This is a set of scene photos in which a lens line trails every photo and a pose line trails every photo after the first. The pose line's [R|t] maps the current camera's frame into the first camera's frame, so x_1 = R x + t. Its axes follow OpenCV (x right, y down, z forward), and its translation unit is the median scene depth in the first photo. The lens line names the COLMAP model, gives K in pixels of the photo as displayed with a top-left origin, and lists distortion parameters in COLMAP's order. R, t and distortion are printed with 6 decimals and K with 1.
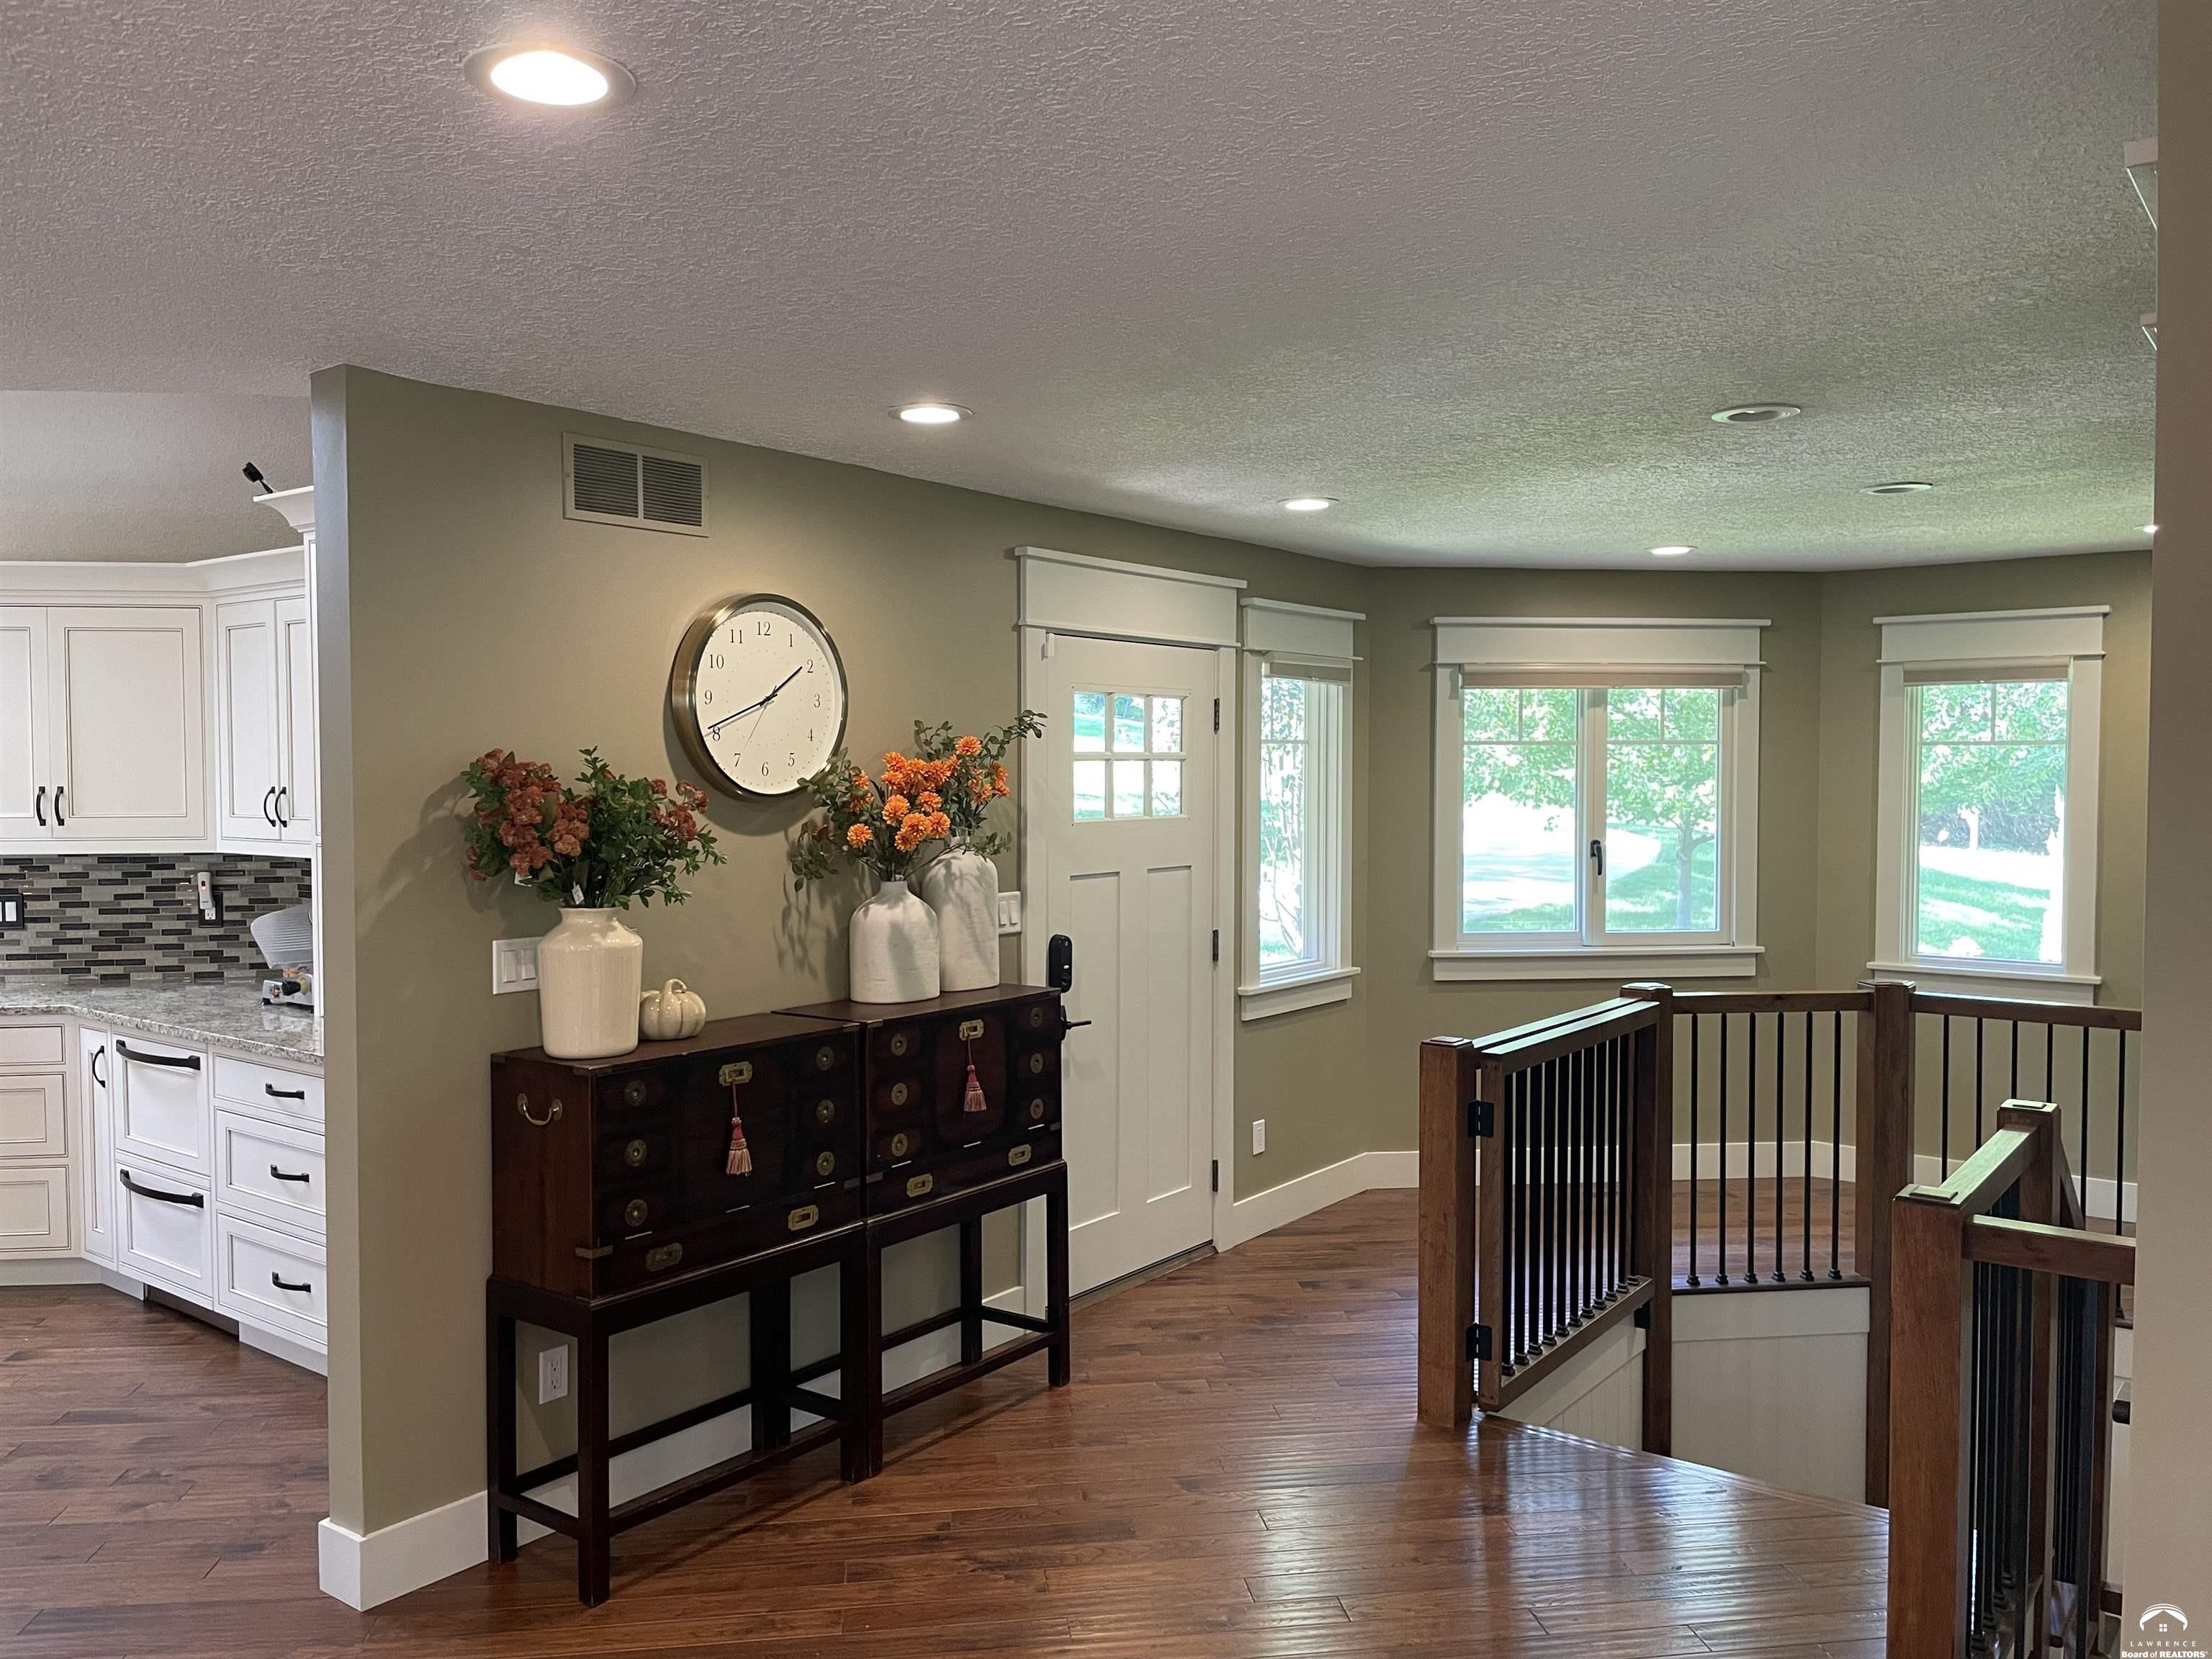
lens RADIAL K [[1740.3, 0, 1112.0], [0, 1740.3, 834.3], [0, 0, 1]] dist [0.128544, -0.232838]
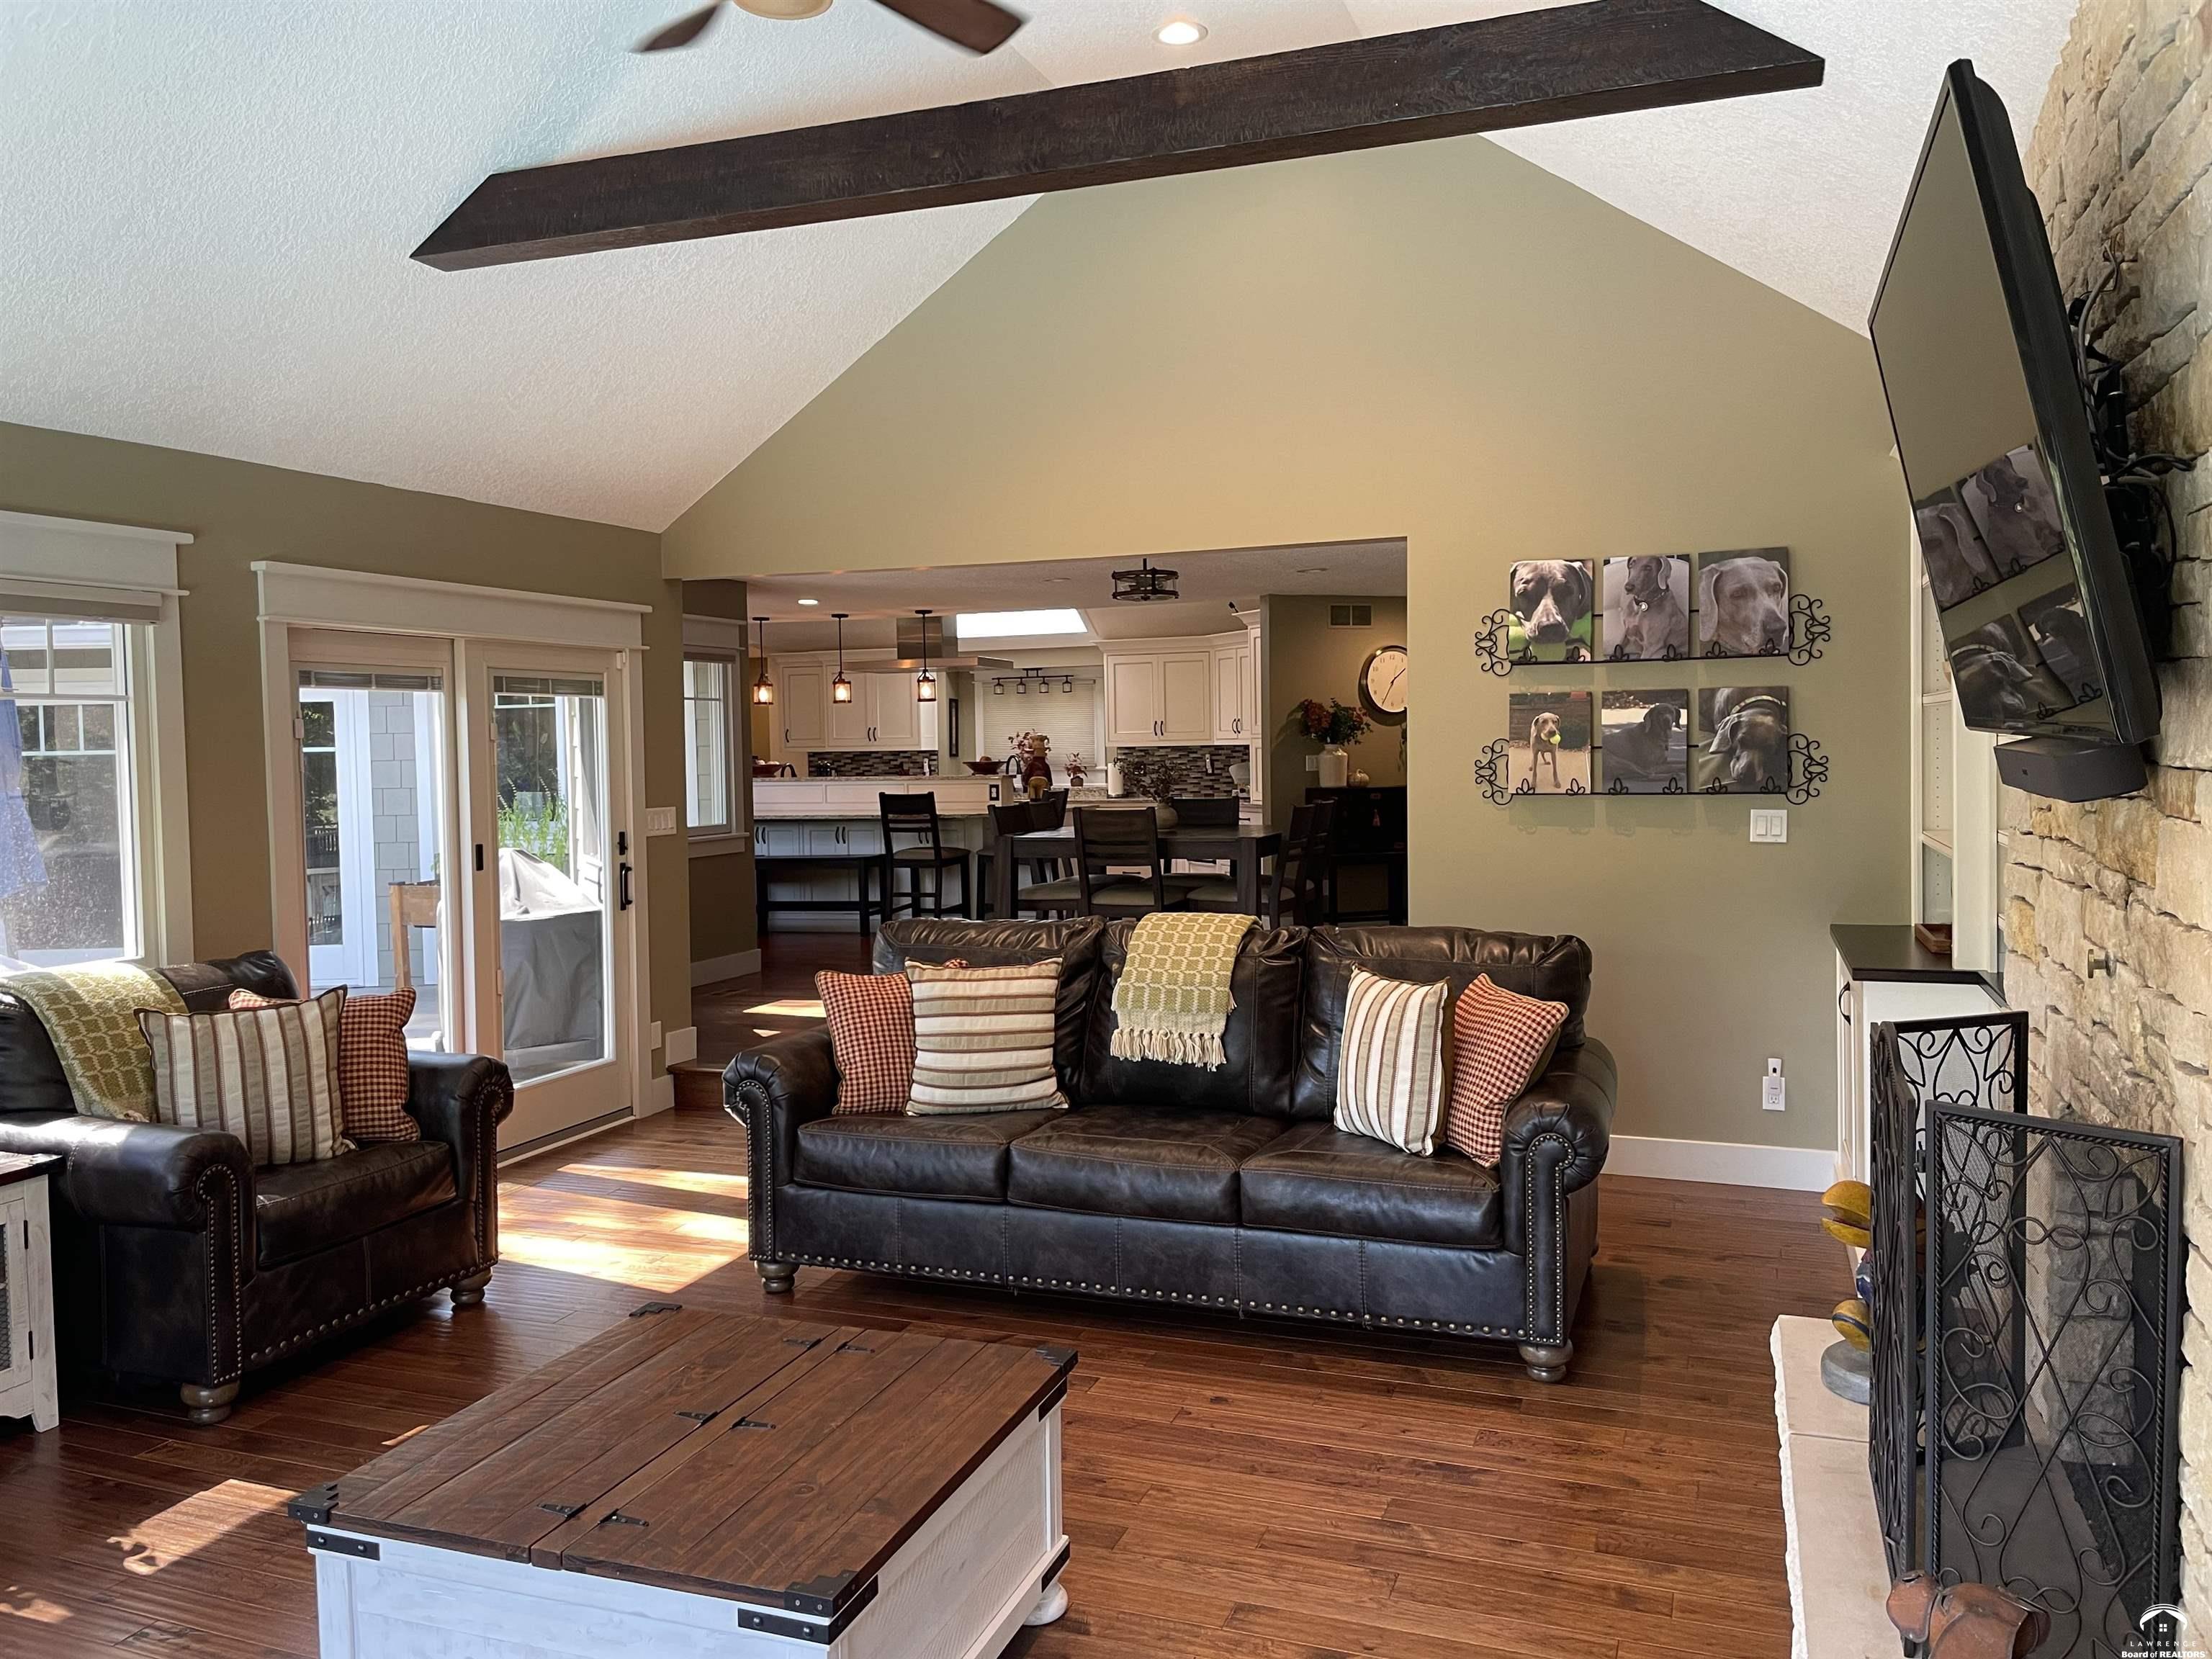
lens RADIAL K [[1740.3, 0, 1112.0], [0, 1740.3, 834.3], [0, 0, 1]] dist [0.128544, -0.232838]
pose [[0.890365, 0.006453, -0.455202, 0.578615], [0.002212, 0.999826, 0.018500, 0.102152], [0.455242, -0.017479, 0.890196, -1.480681]]
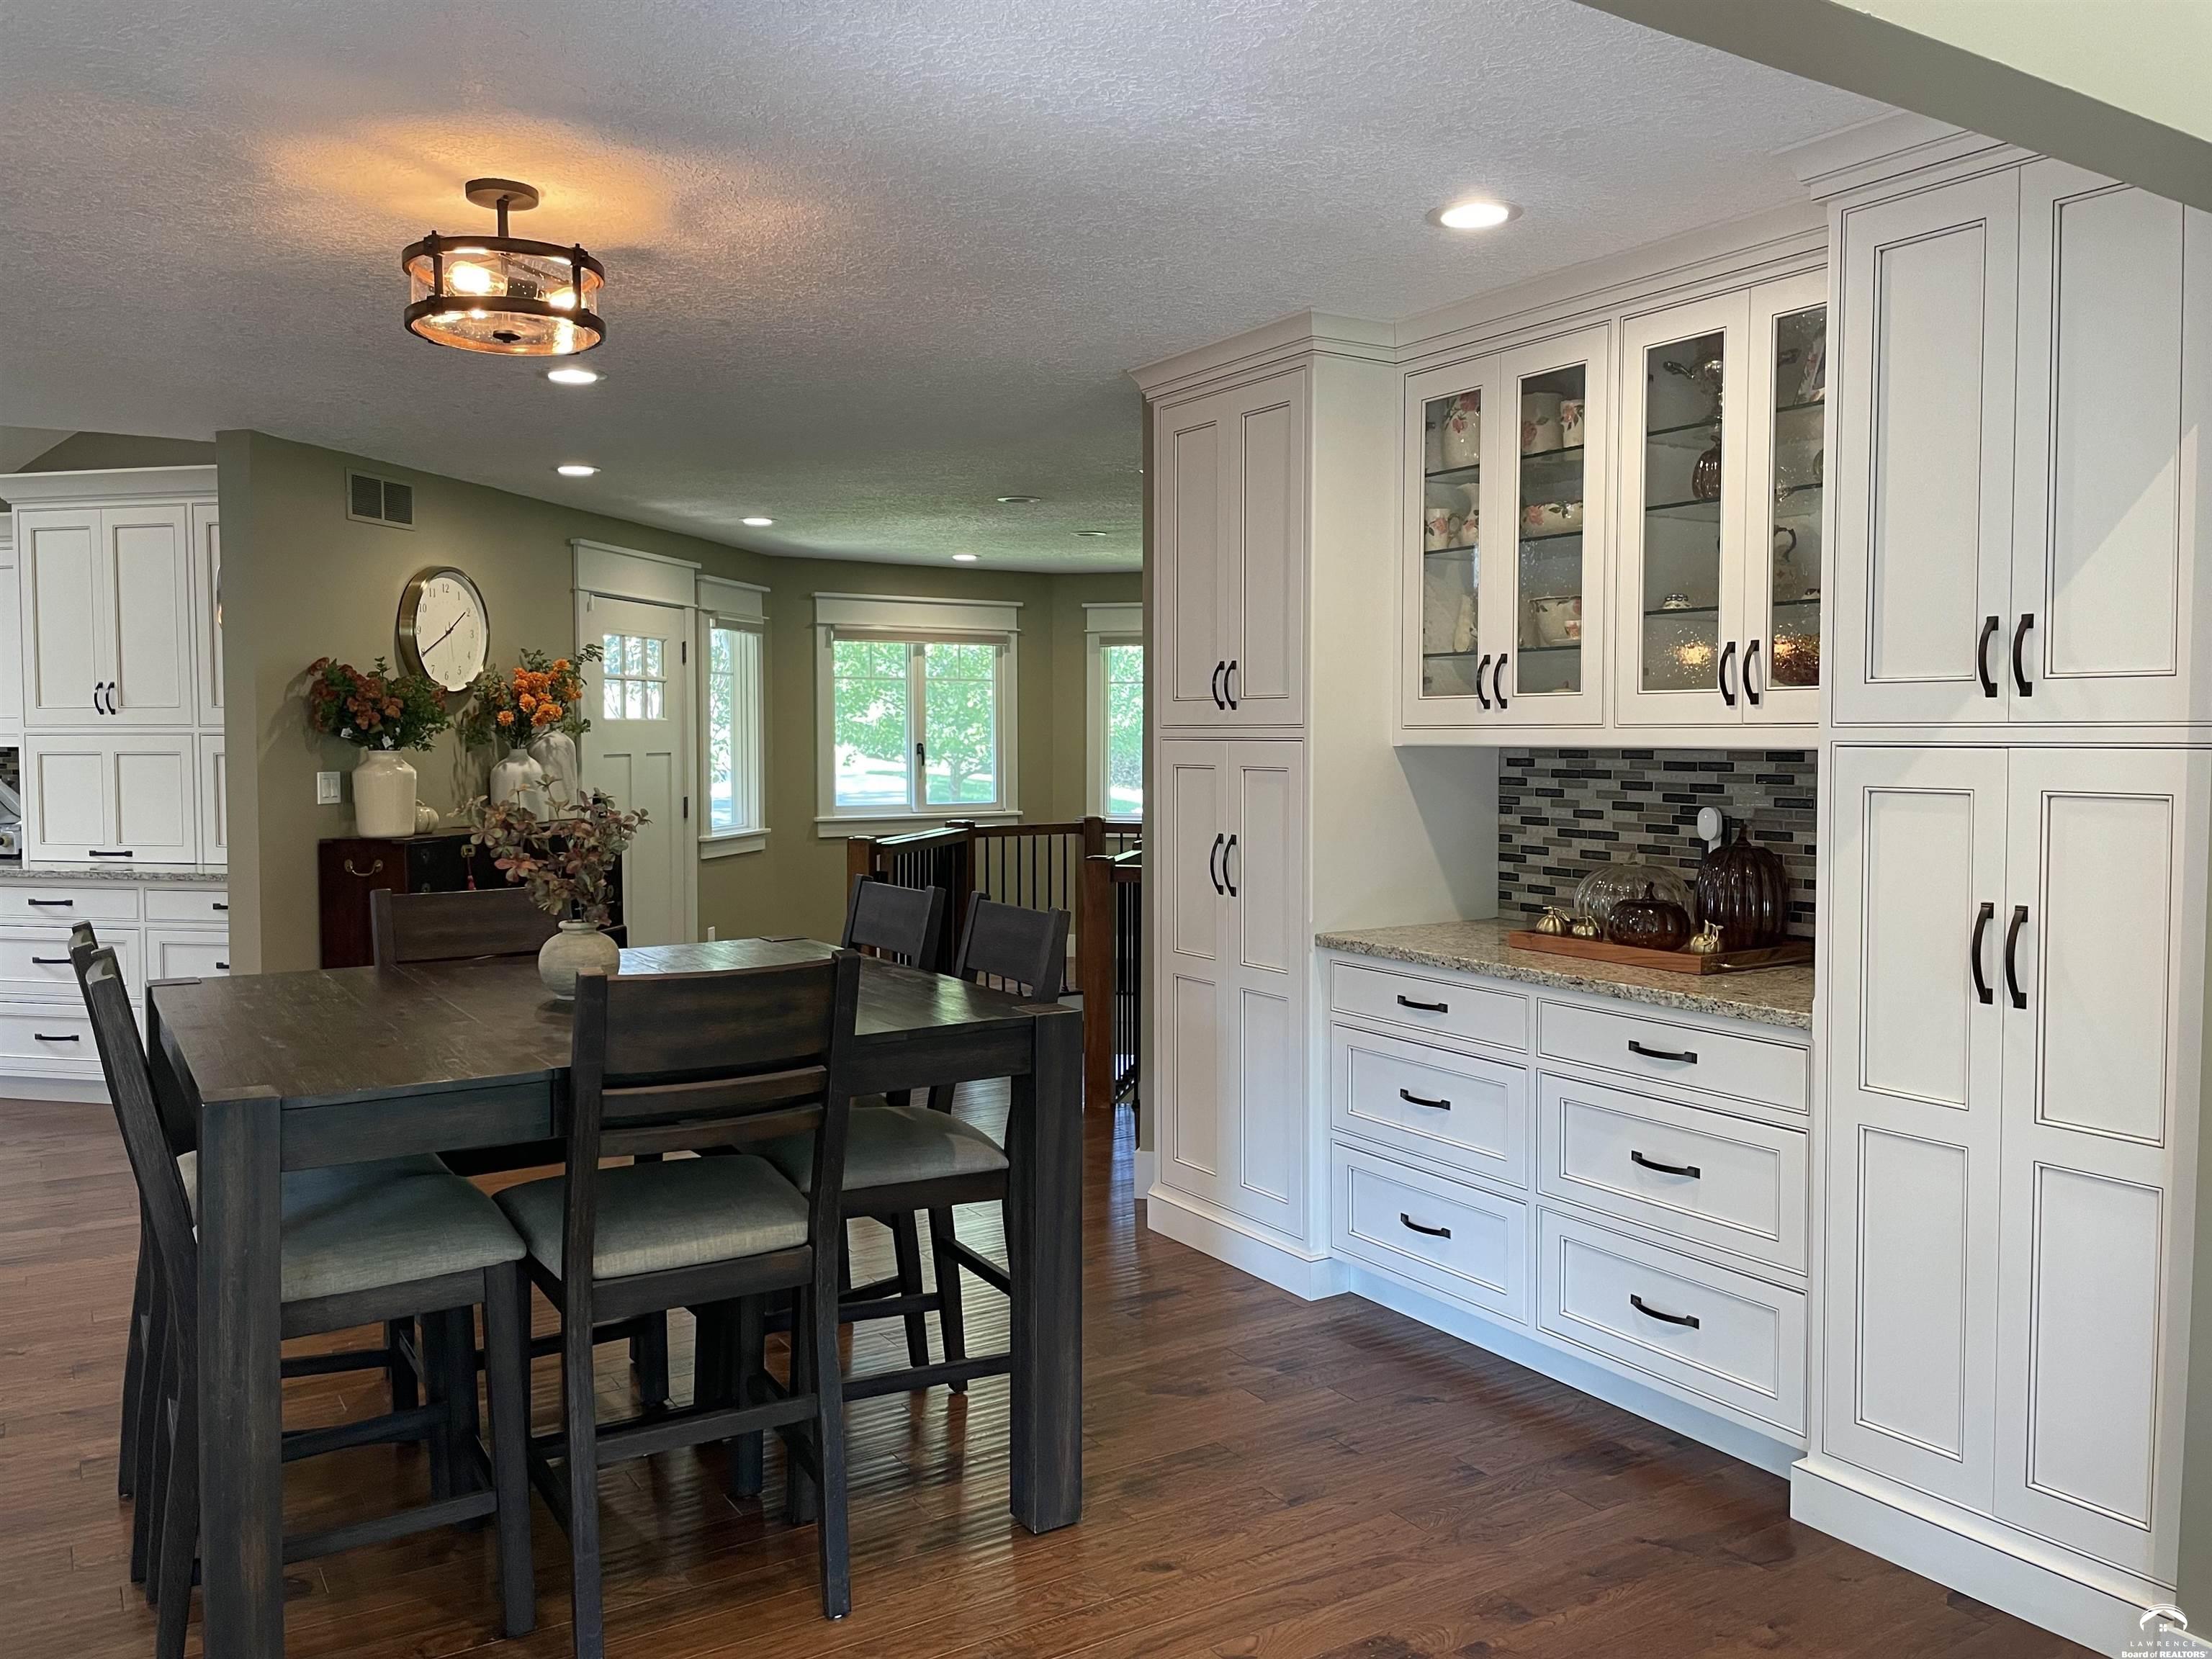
lens RADIAL K [[1740.3, 0, 1112.0], [0, 1740.3, 834.3], [0, 0, 1]] dist [0.128544, -0.232838]
pose [[0.915644, -0.022795, 0.401344, -0.229393], [0.014409, 0.999610, 0.023903, 0.061576], [-0.401733, -0.016104, 0.915615, -0.575766]]
